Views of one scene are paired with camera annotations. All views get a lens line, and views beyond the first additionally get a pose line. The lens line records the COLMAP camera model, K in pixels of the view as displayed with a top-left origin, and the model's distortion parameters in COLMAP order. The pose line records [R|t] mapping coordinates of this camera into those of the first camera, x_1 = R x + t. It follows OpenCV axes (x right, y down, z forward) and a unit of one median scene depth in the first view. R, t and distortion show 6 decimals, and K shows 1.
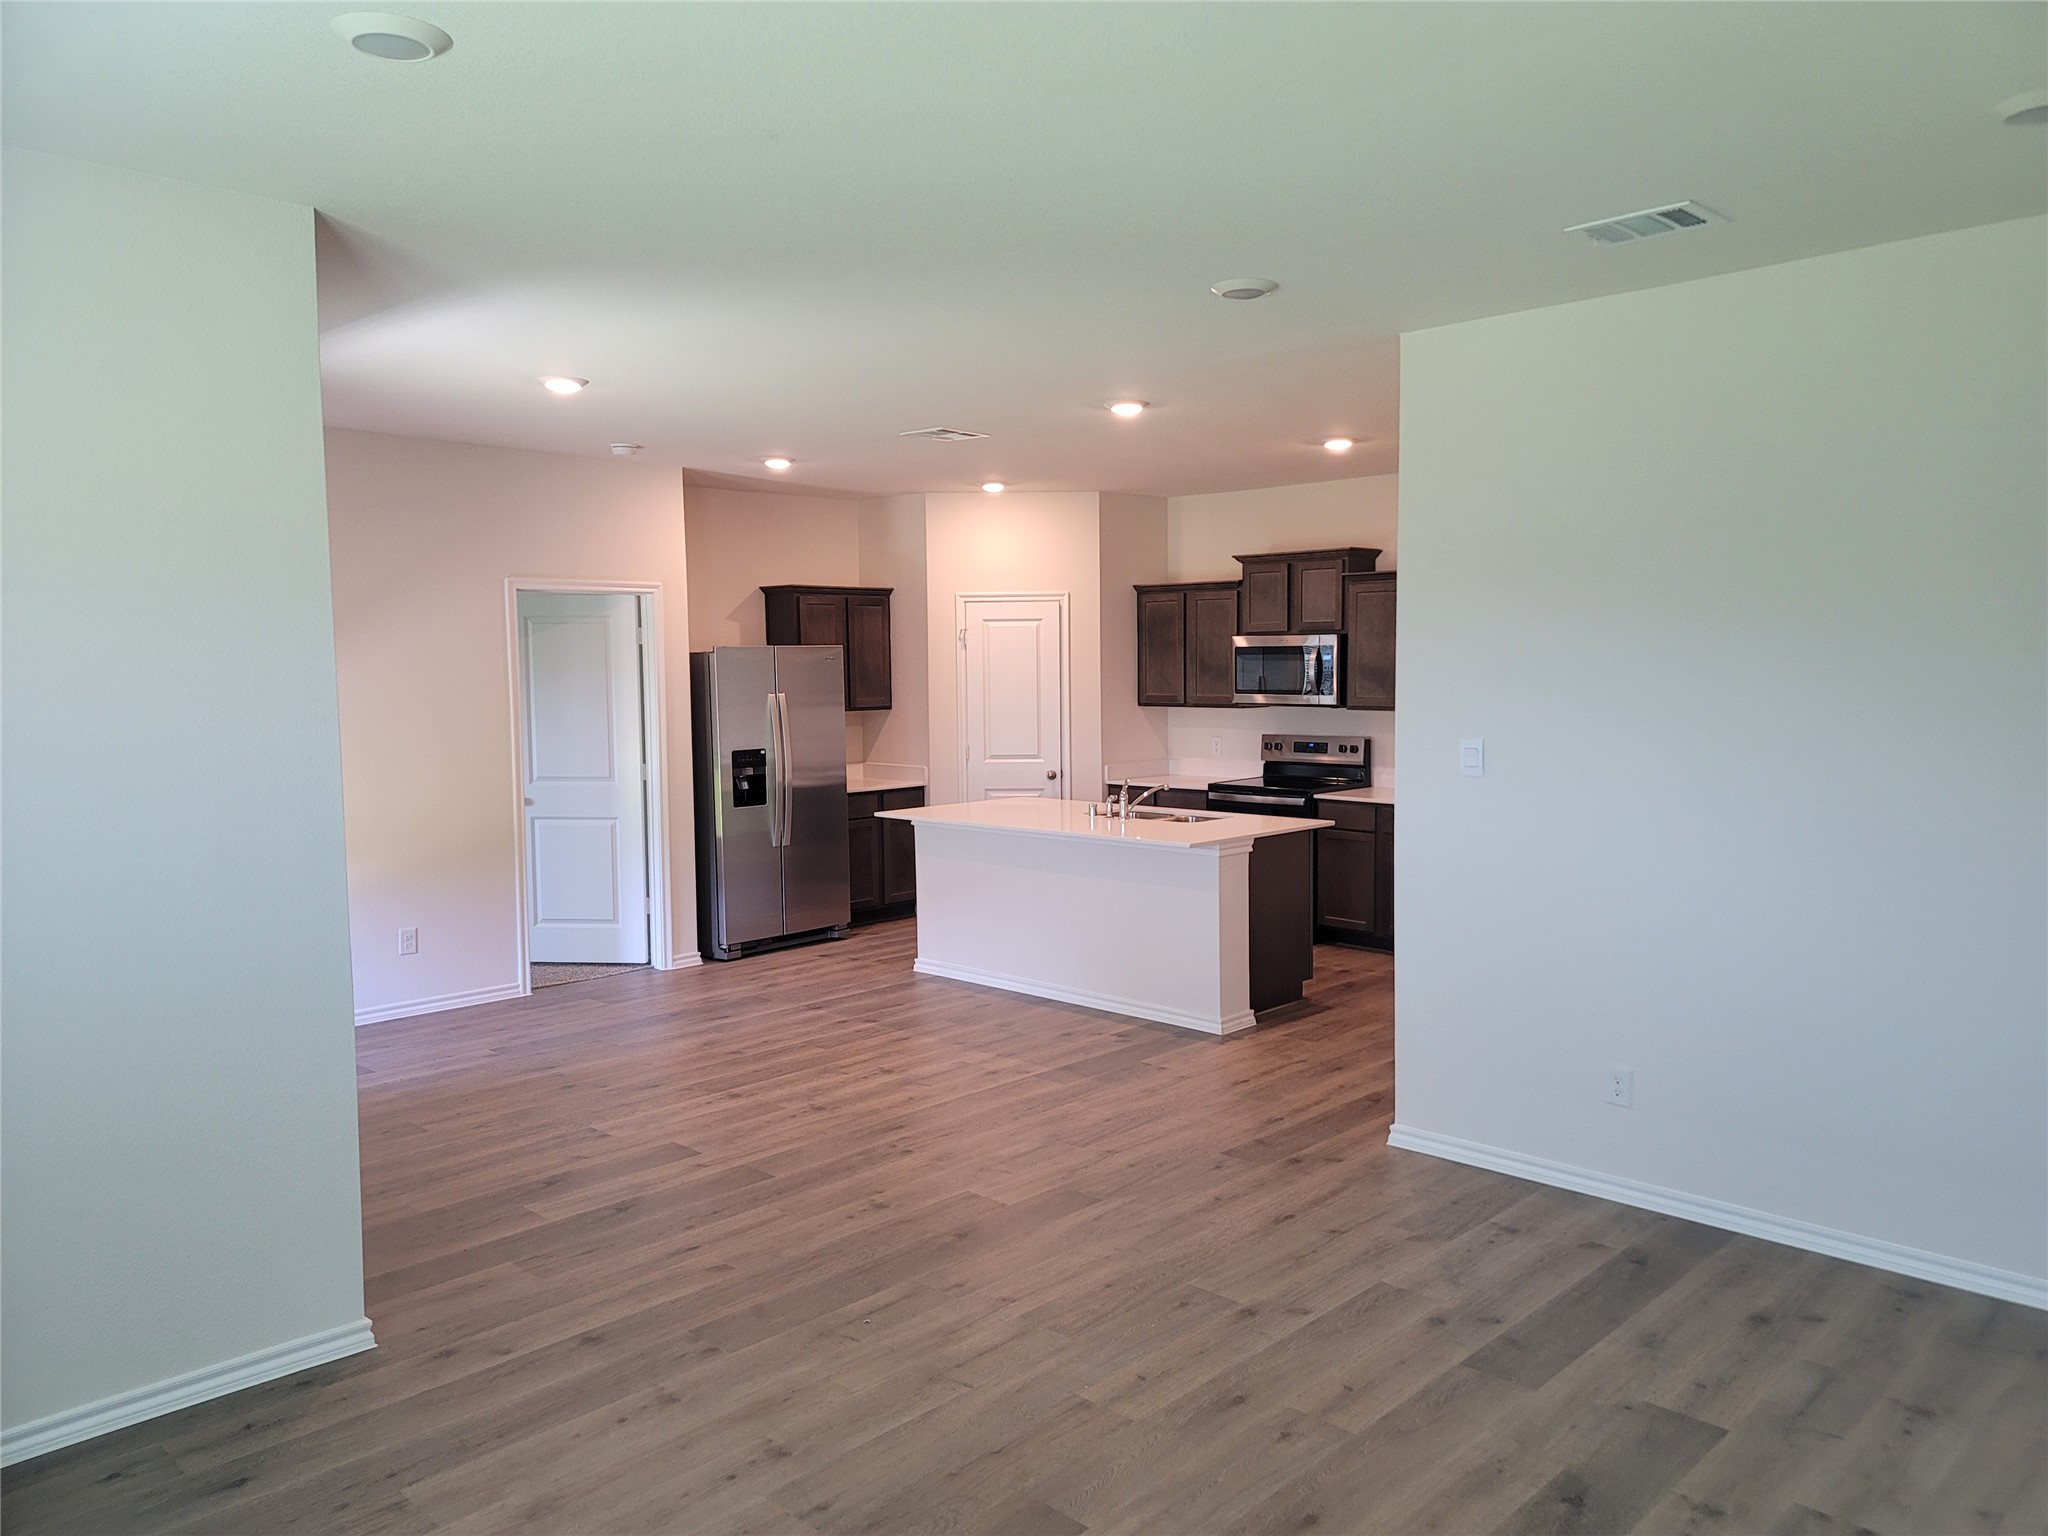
lens RADIAL K [[1474.1, 0, 1024.0], [0, 1474.1, 768.0], [0, 0, 1]] dist [0.000235, -0.004324]
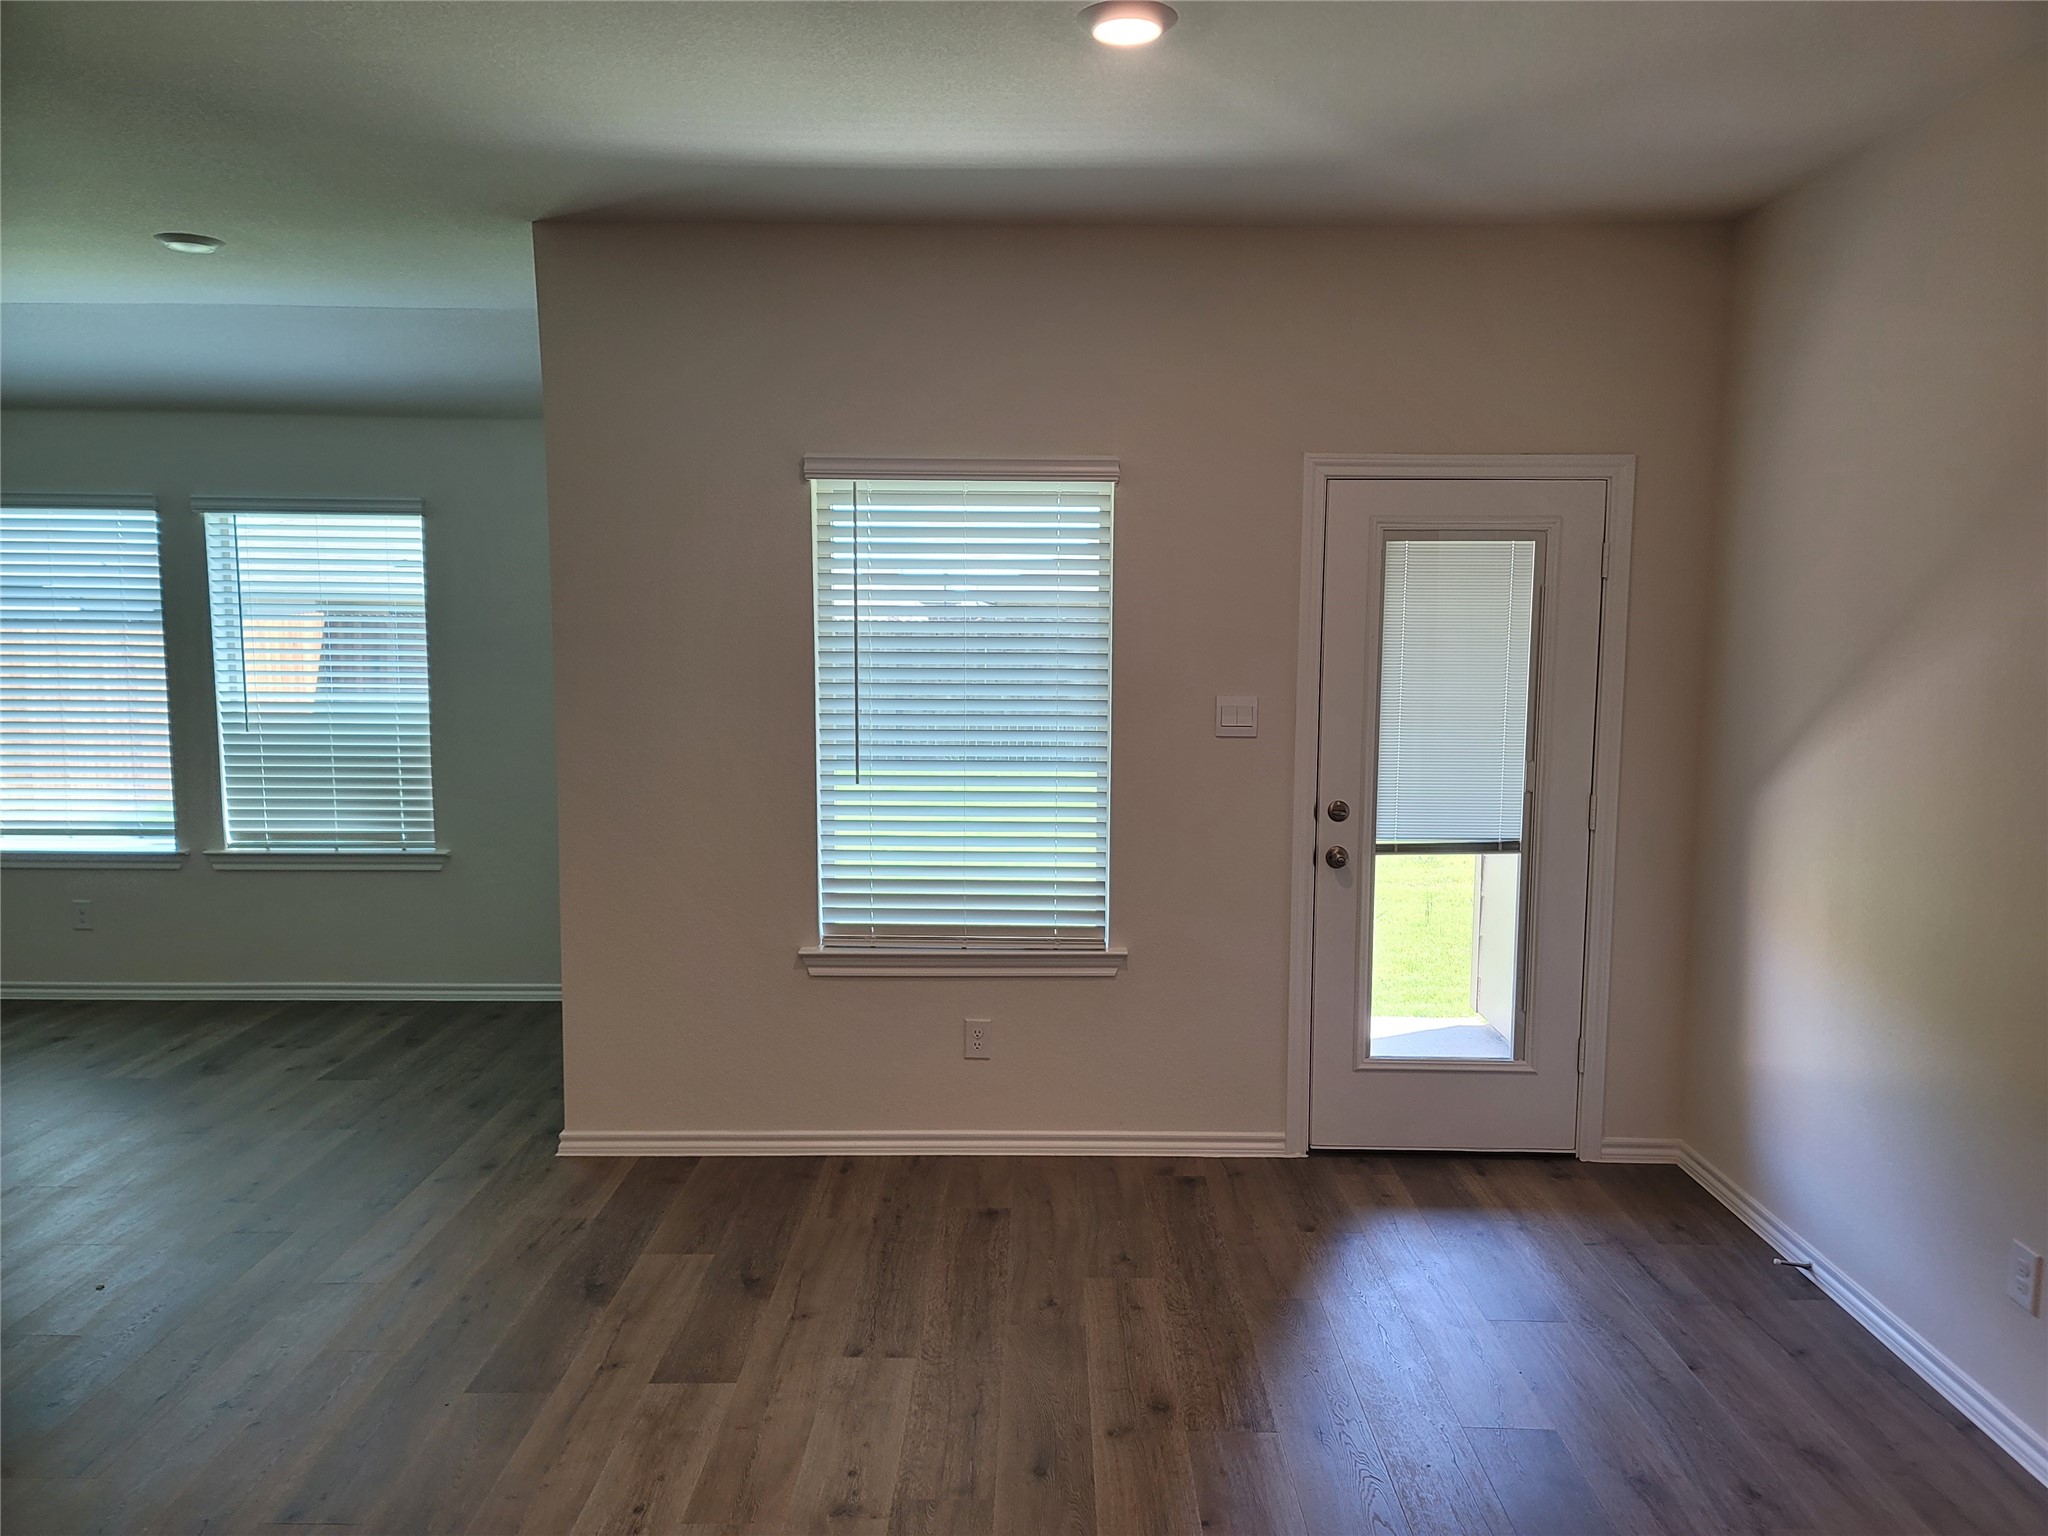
lens RADIAL K [[1492.0, 0, 1024.0], [0, 1492.0, 768.0], [0, 0, 1]] dist [0.069988, 0.000365]
pose [[-0.714155, 0.077503, -0.695684, 0.092366], [-0.052831, 0.985049, 0.163974, -0.106155], [0.697991, 0.153857, -0.699383, 1.467315]]
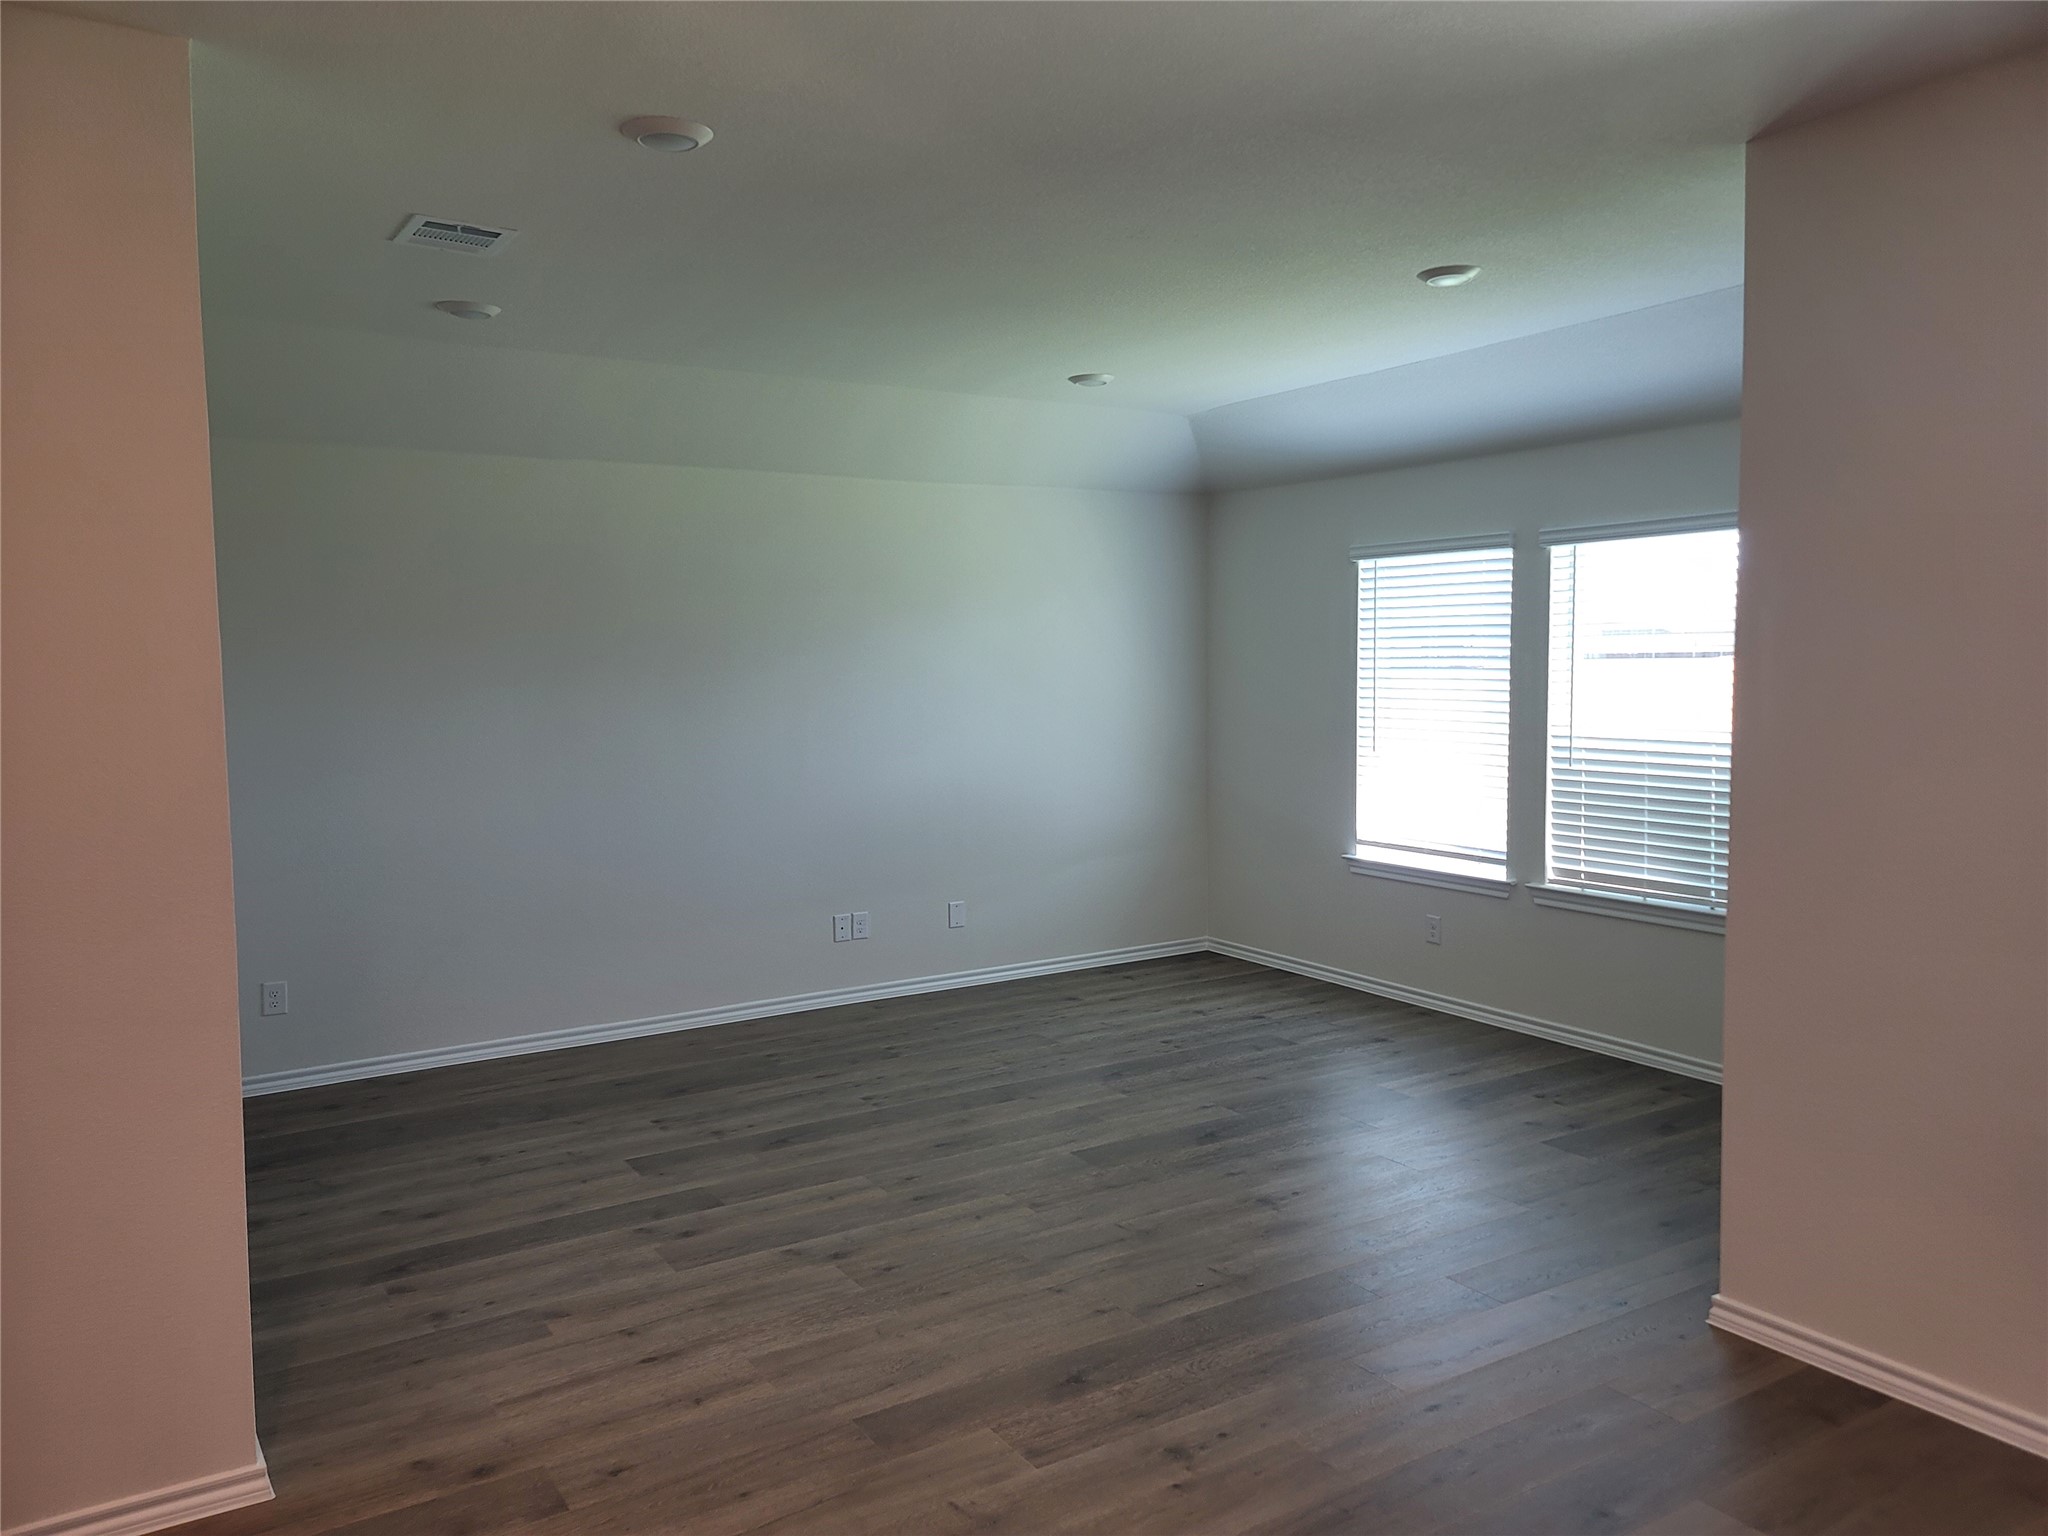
lens RADIAL K [[1474.1, 0, 1024.0], [0, 1474.1, 768.0], [0, 0, 1]] dist [0.000235, -0.004324]
pose [[-0.972898, 0.005647, 0.231165, -0.159023], [0.041071, 0.988026, 0.148720, -0.089804], [-0.227558, 0.154183, -0.961481, 1.380069]]
